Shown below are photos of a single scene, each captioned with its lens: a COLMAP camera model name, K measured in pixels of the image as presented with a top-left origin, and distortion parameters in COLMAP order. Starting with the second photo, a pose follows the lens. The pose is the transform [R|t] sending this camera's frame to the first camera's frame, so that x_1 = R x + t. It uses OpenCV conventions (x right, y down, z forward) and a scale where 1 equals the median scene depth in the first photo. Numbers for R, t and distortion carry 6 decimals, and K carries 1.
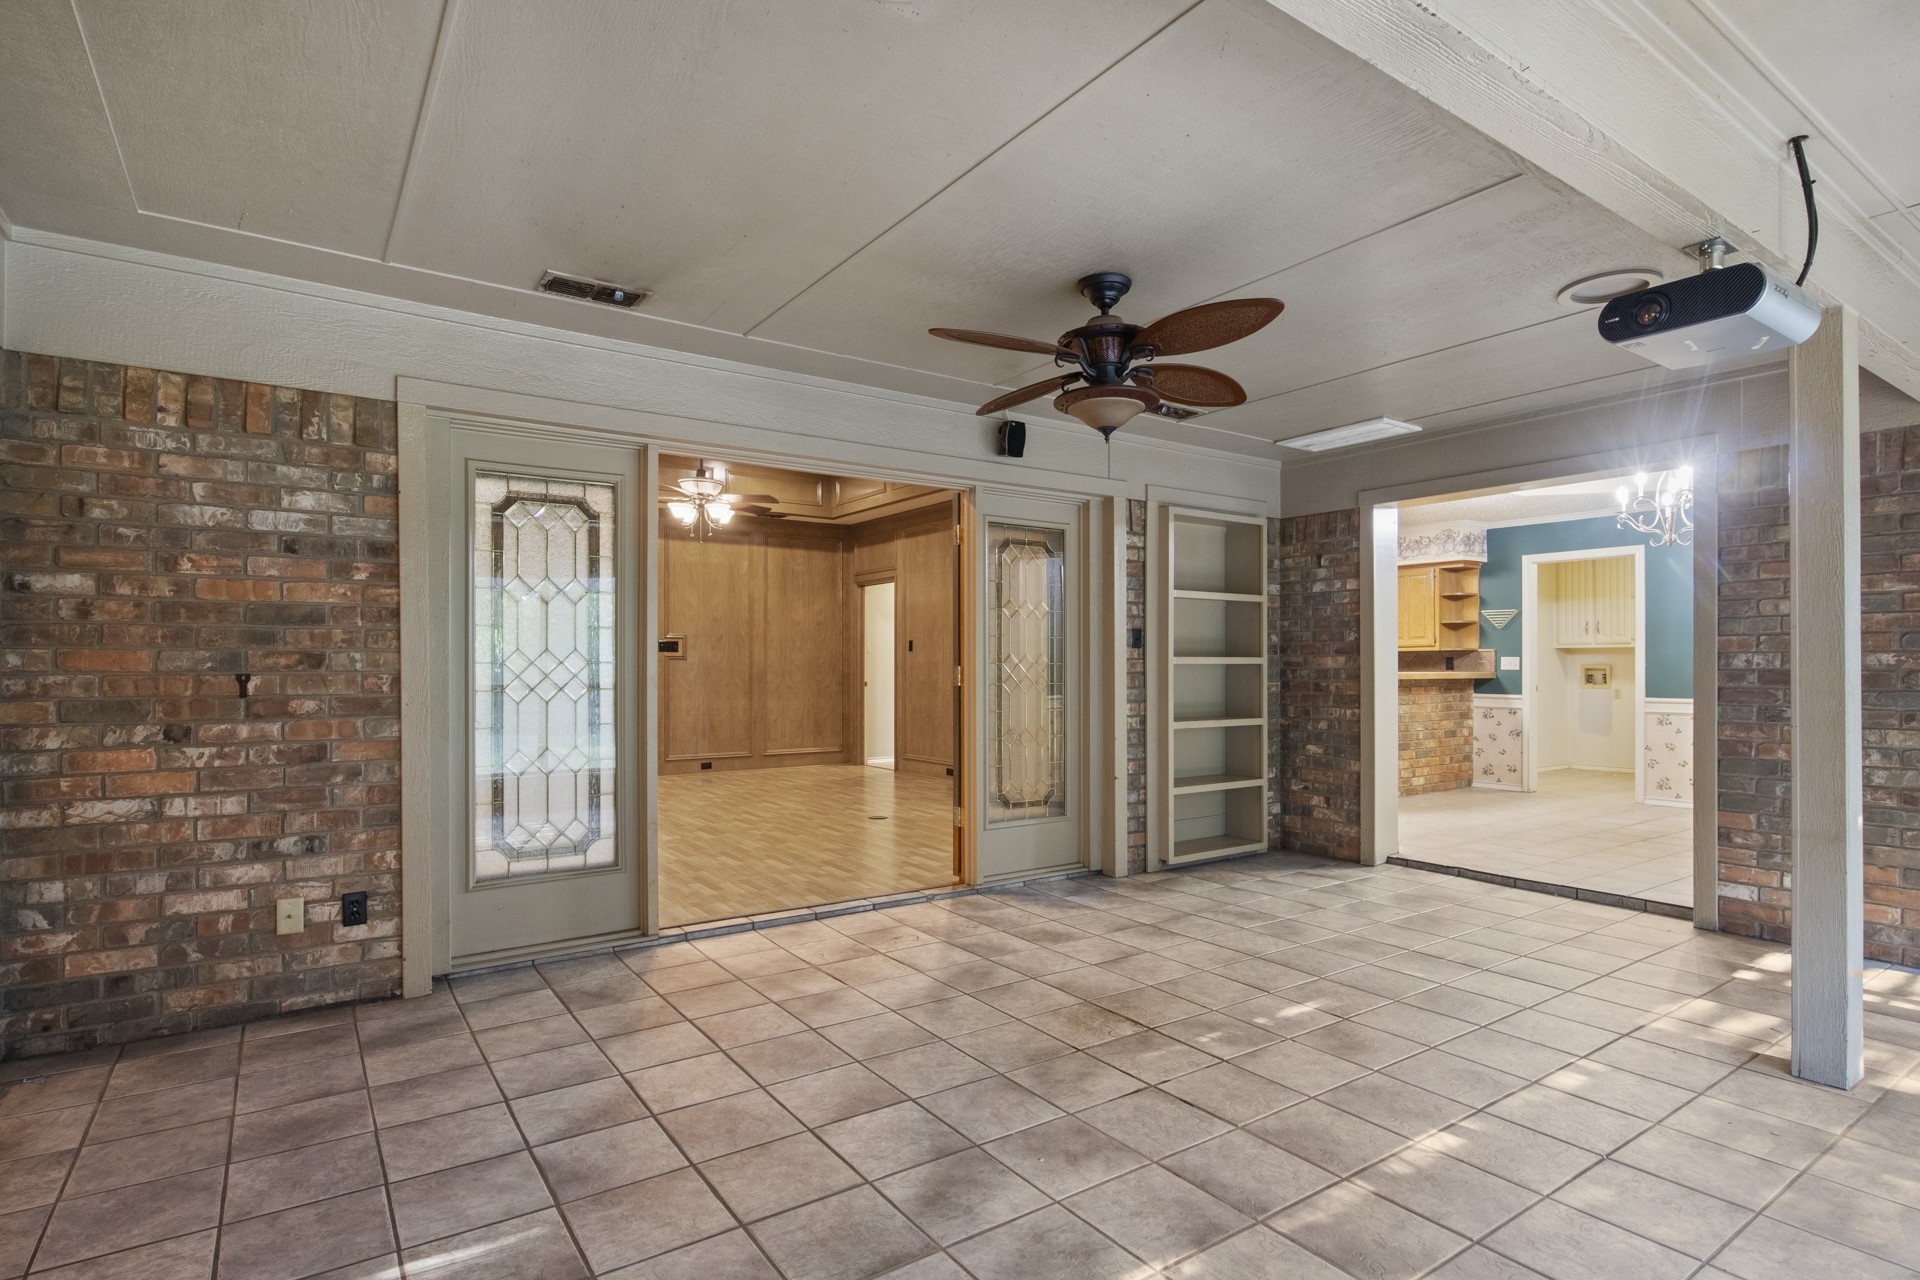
lens RADIAL K [[982.0, 0, 967.8], [0, 982.0, 668.5], [0, 0, 1]] dist [-0.005377, -0.000591]
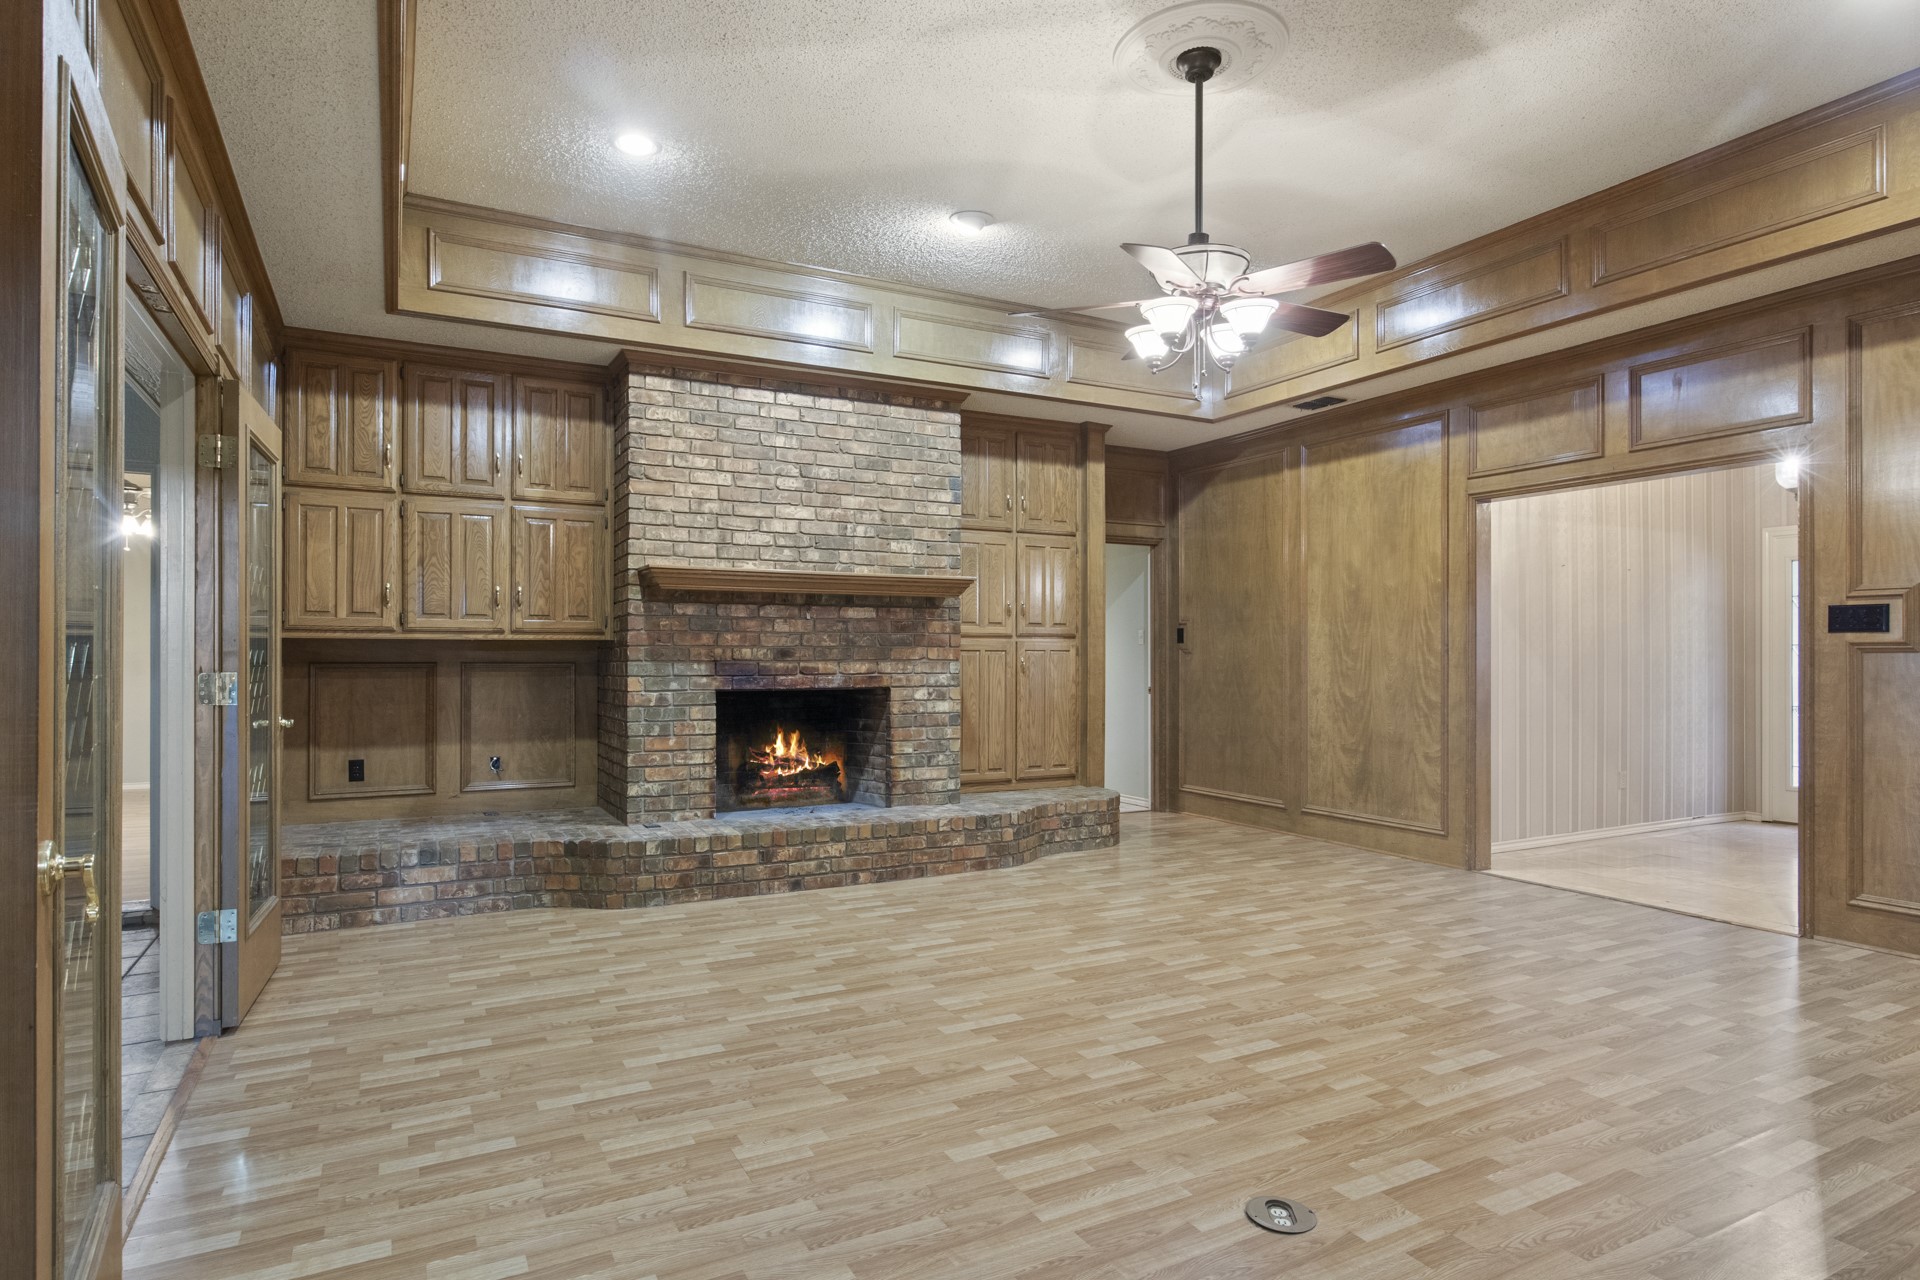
lens RADIAL K [[1060.6, 0, 968.4], [0, 1060.6, 652.6], [0, 0, 1]] dist [-0.004974, 0.000491]
pose [[-0.110225, -0.003476, -0.993901, 0.153147], [-0.003455, 0.999989, -0.003114, -0.005714], [0.993901, 0.003091, -0.110236, 0.656727]]
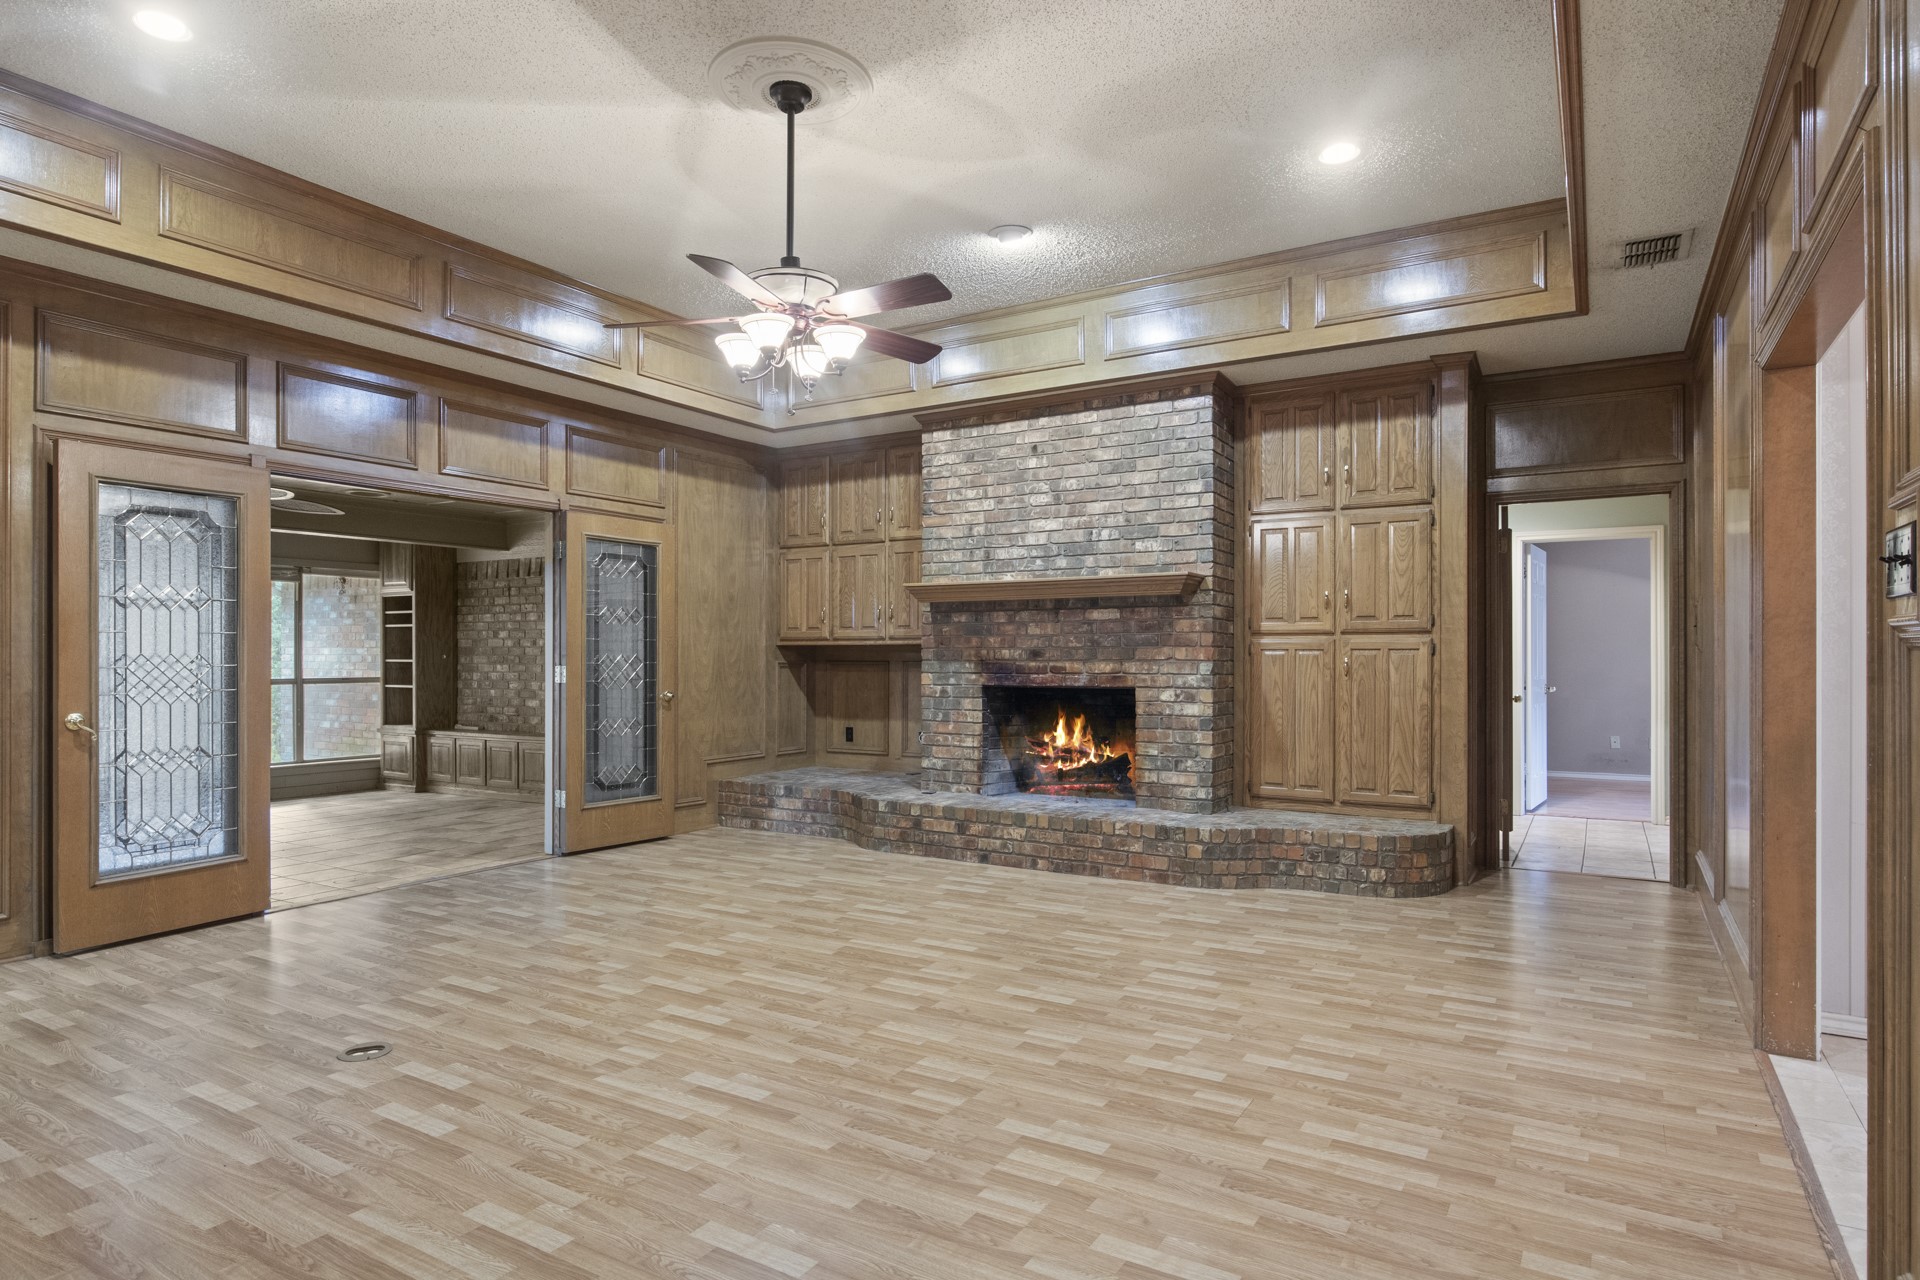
lens RADIAL K [[1060.6, 0, 968.4], [0, 1060.6, 652.6], [0, 0, 1]] dist [-0.004974, 0.000491]
pose [[-0.911957, 0.000016, -0.410287, -0.097711], [0.000035, 1.000000, -0.000039, -0.007432], [0.410287, -0.000050, -0.911957, 1.040257]]
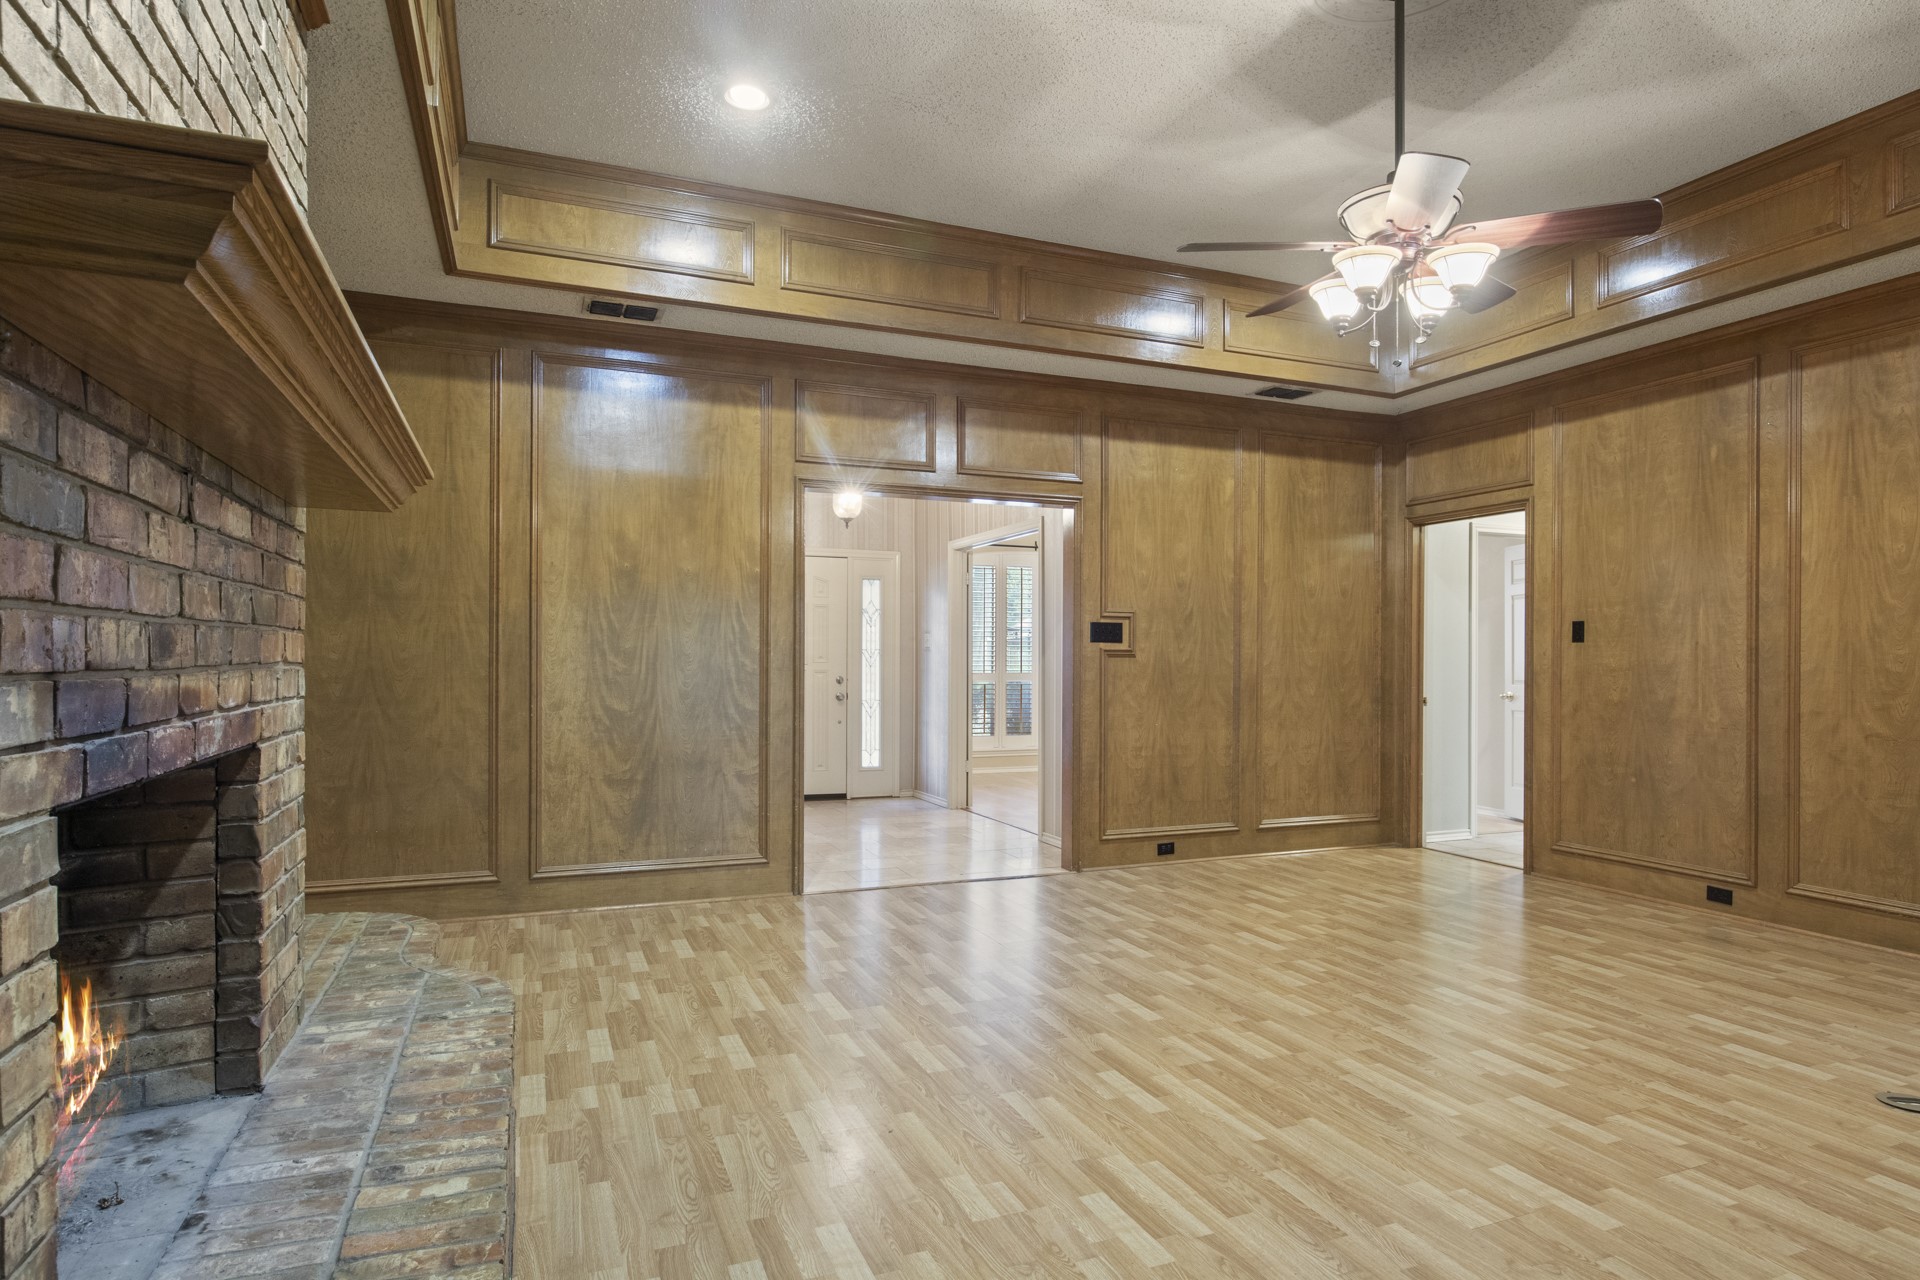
lens RADIAL K [[1060.9, 0, 967.5], [0, 1060.9, 666.5], [0, 0, 1]] dist [-0.004032, -0.000748]
pose [[0.976989, 0.006407, -0.213195, -0.242390], [-0.005993, 0.999979, 0.002590, -0.004193], [0.213207, -0.001253, 0.977006, 0.382844]]
